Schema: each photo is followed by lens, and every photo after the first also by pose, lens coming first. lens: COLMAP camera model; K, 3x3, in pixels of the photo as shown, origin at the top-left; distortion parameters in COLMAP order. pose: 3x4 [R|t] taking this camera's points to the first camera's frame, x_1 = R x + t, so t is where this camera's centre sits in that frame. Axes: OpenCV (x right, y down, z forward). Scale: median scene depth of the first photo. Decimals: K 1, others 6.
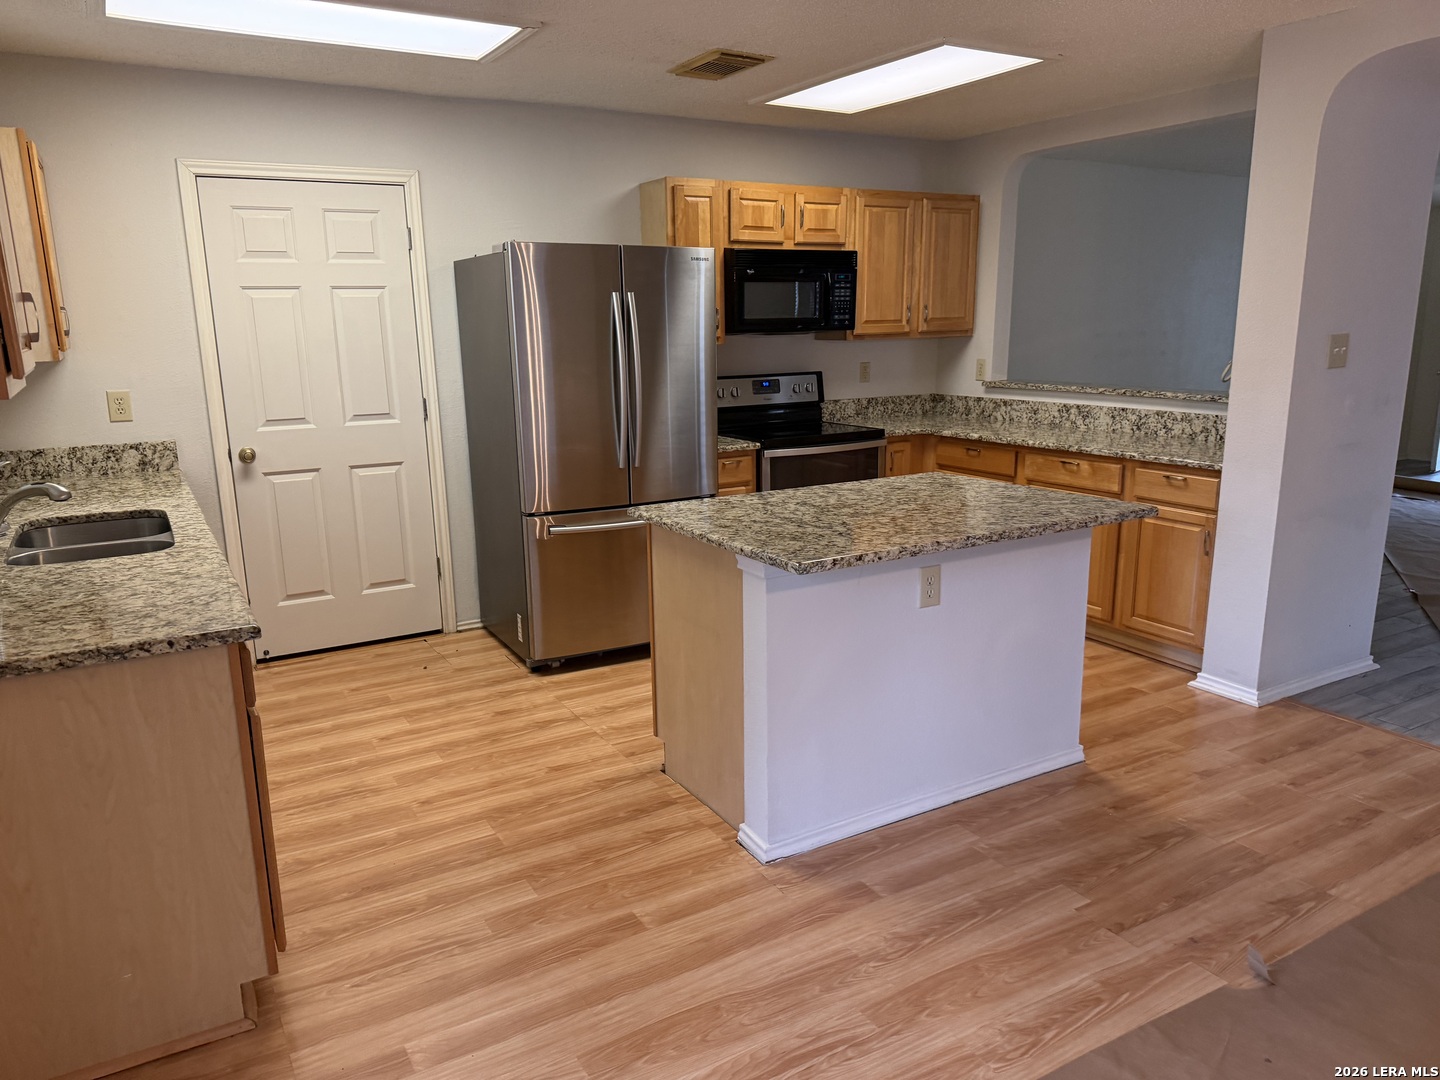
lens RADIAL K [[1013.2, 0, 720.0], [0, 1013.2, 540.0], [0, 0, 1]] dist [0.035868, -0.002916]
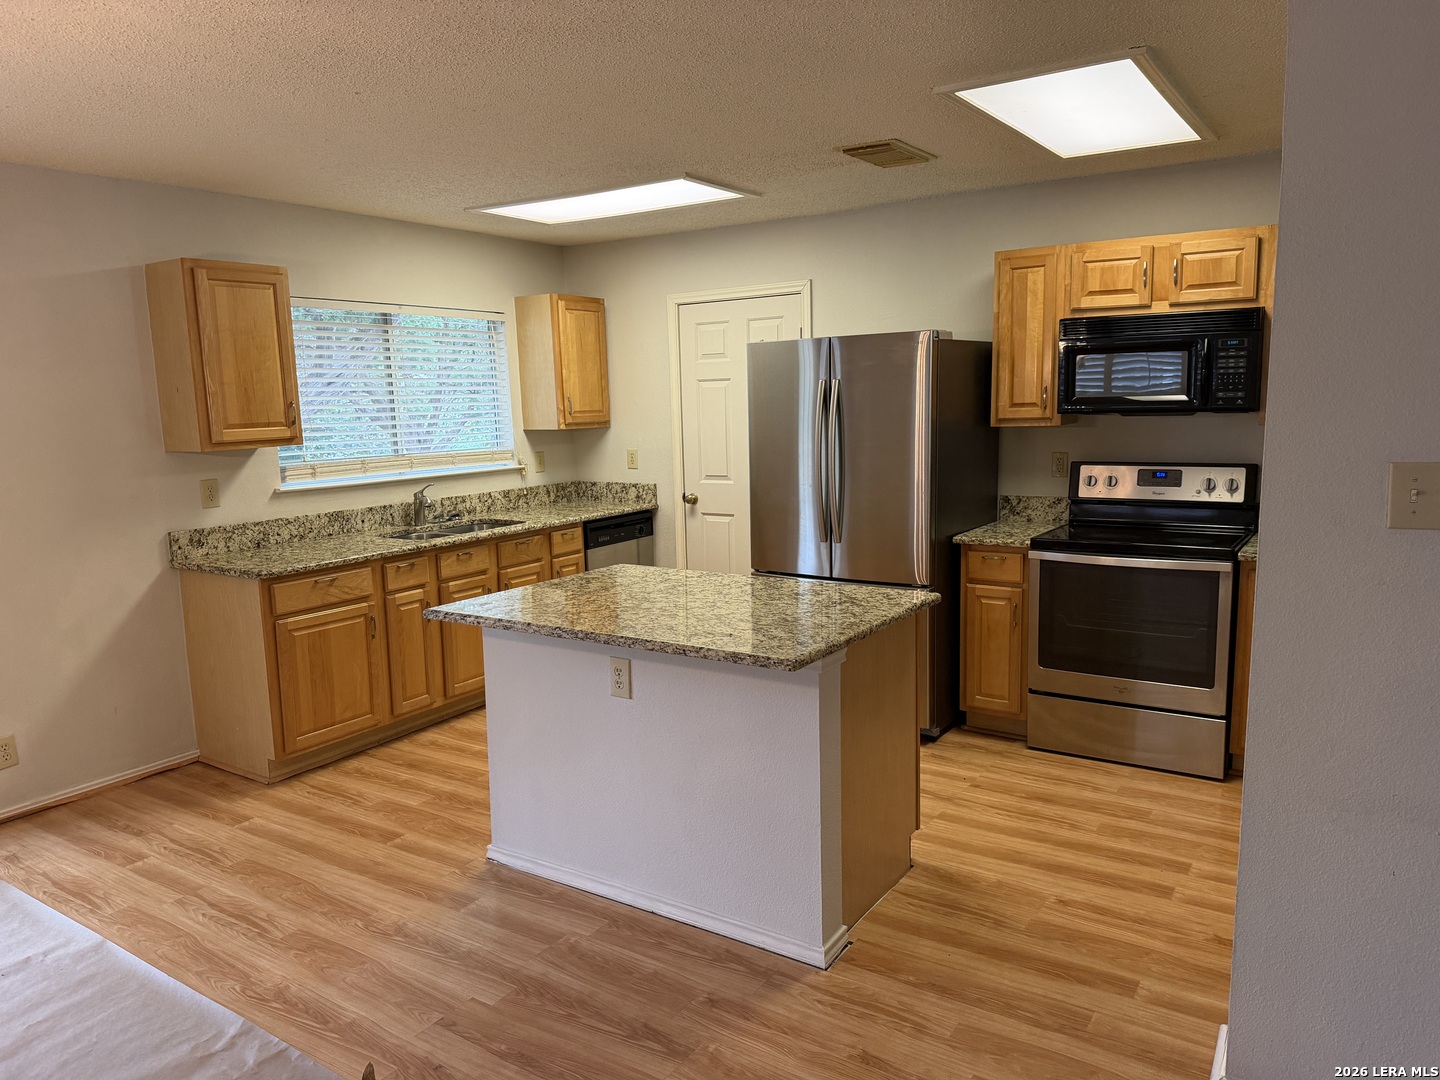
lens RADIAL K [[1011.4, 0, 720.0], [0, 1011.4, 540.0], [0, 0, 1]] dist [0.008534, -0.000003]
pose [[0.438709, 0.129696, -0.889221, 1.075919], [-0.172484, 0.983284, 0.058318, -0.158049], [0.881921, 0.127792, 0.453746, 0.580091]]
